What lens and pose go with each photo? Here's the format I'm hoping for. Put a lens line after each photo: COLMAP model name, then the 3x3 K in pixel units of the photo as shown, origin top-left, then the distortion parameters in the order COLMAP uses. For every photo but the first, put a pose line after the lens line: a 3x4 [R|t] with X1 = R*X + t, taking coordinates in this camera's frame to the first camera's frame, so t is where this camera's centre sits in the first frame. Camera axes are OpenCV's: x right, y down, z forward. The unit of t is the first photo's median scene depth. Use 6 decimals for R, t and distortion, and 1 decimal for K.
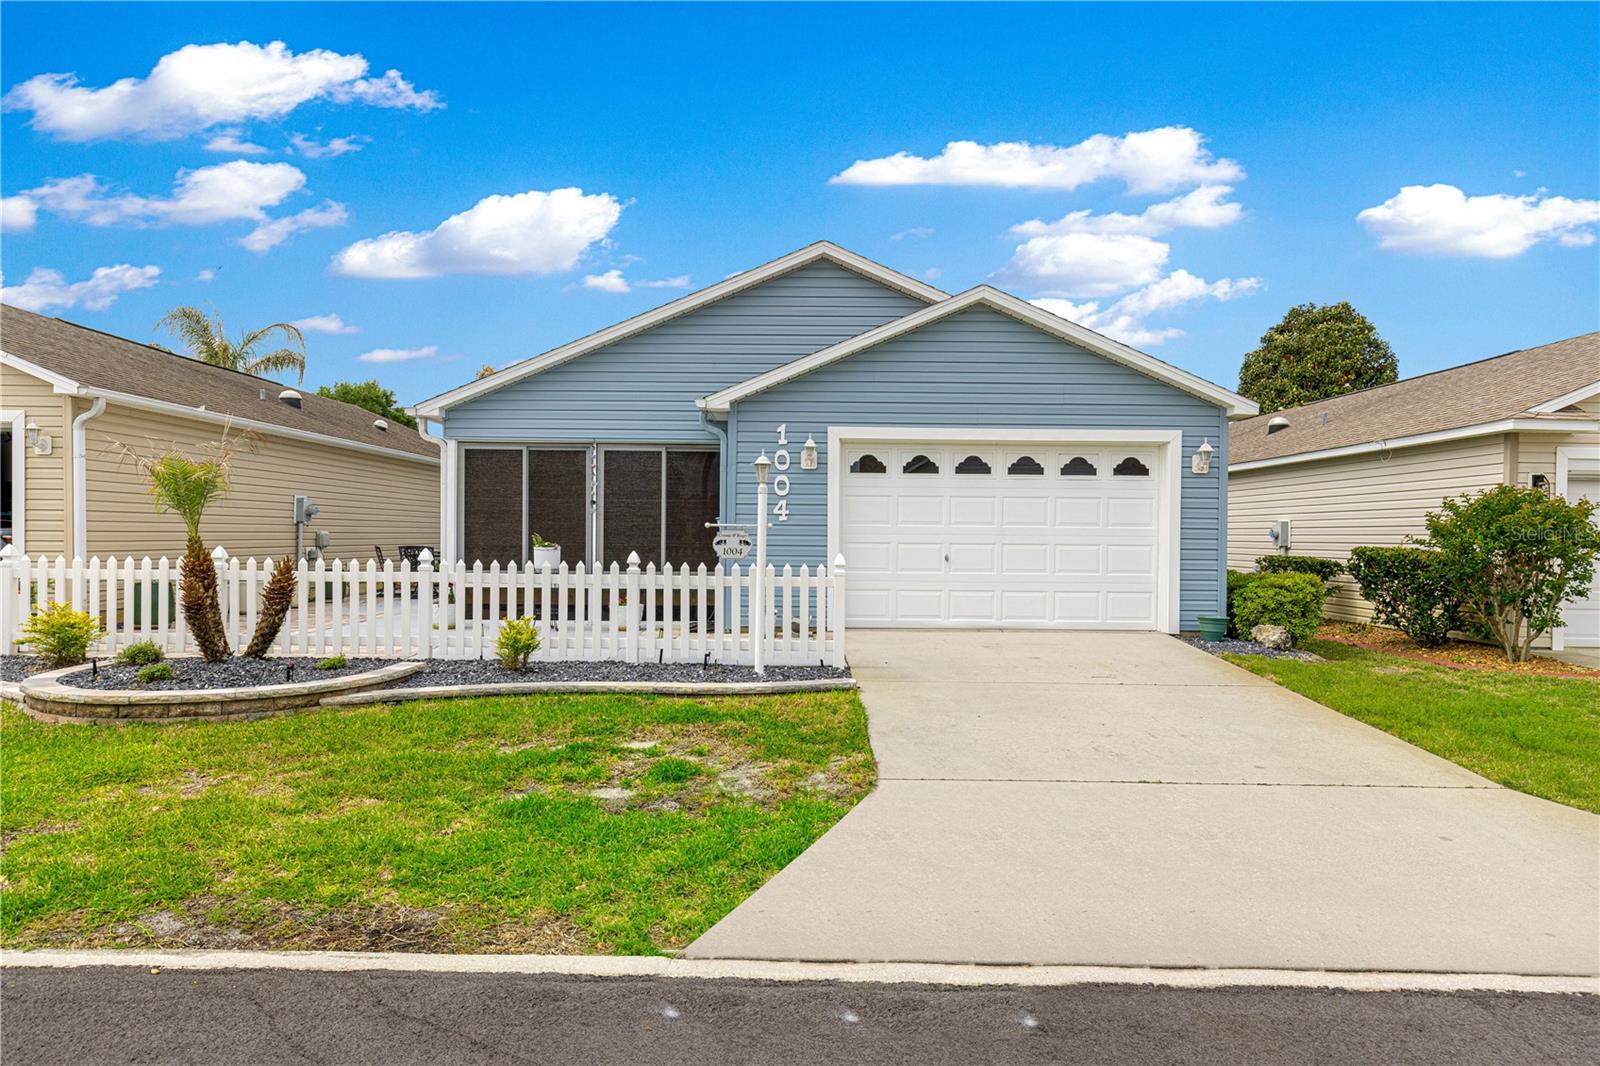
lens RADIAL K [[1044.0, 0, 800.0], [0, 1044.0, 533.0], [0, 0, 1]] dist [0.000804, 0.000484]
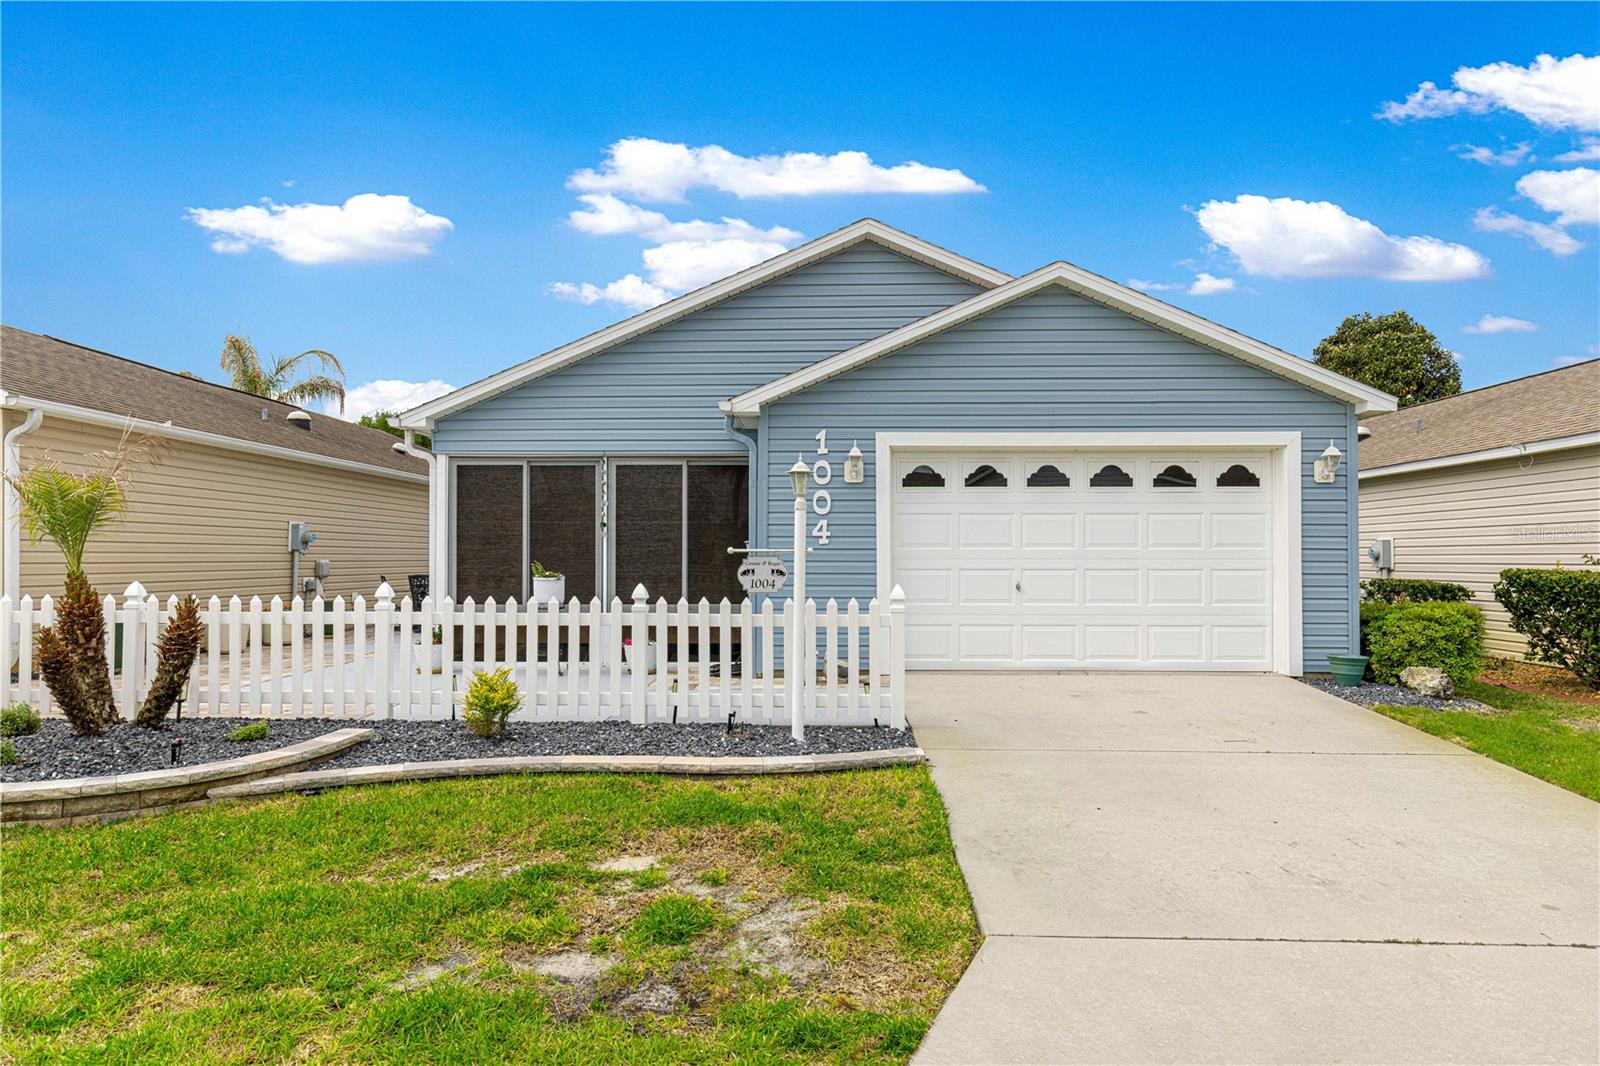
lens RADIAL K [[1000.6, 0, 800.0], [0, 1000.6, 533.0], [0, 0, 1]] dist [-0.000497, -0.000226]
pose [[0.999413, -0.009311, -0.032964, -0.008682], [0.008558, 0.999701, -0.022915, -0.002333], [0.033168, 0.022620, 0.999194, 0.190016]]
